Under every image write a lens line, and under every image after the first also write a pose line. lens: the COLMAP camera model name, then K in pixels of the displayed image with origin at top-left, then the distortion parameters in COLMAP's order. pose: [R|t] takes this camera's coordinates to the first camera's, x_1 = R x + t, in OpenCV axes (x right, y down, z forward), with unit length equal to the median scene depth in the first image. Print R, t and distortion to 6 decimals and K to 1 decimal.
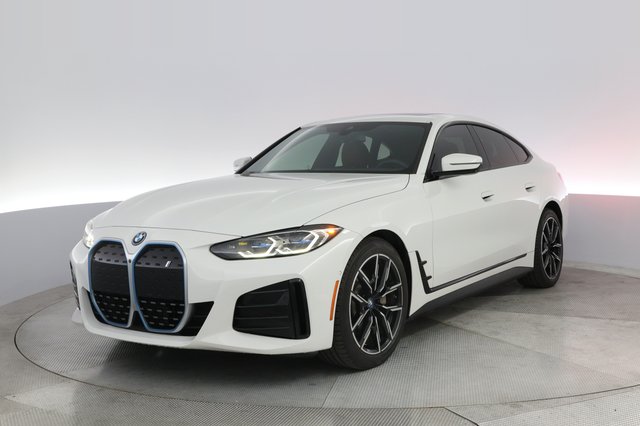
lens RADIAL K [[682.6, 0, 321.5], [0, 682.6, 207.9], [0, 0, 1]] dist [-0.116165, 0.001425]
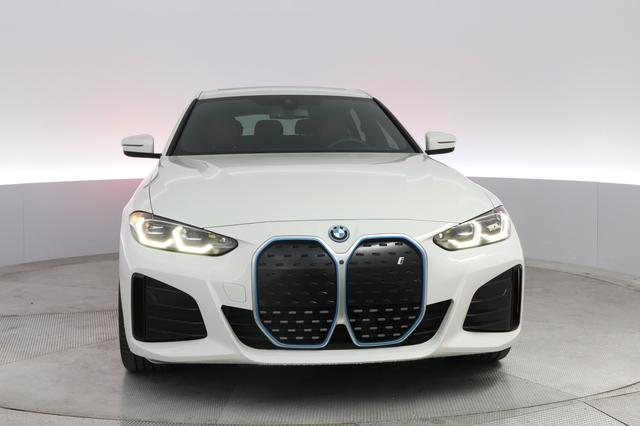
lens RADIAL K [[682.6, 0, 321.5], [0, 682.6, 212.8], [0, 0, 1]] dist [-0.116165, 0.001425]
pose [[0.889138, -0.058219, 0.453921, -0.659461], [0.041264, 0.998034, 0.047178, -0.016332], [-0.455776, -0.023217, 0.889792, 0.308831]]
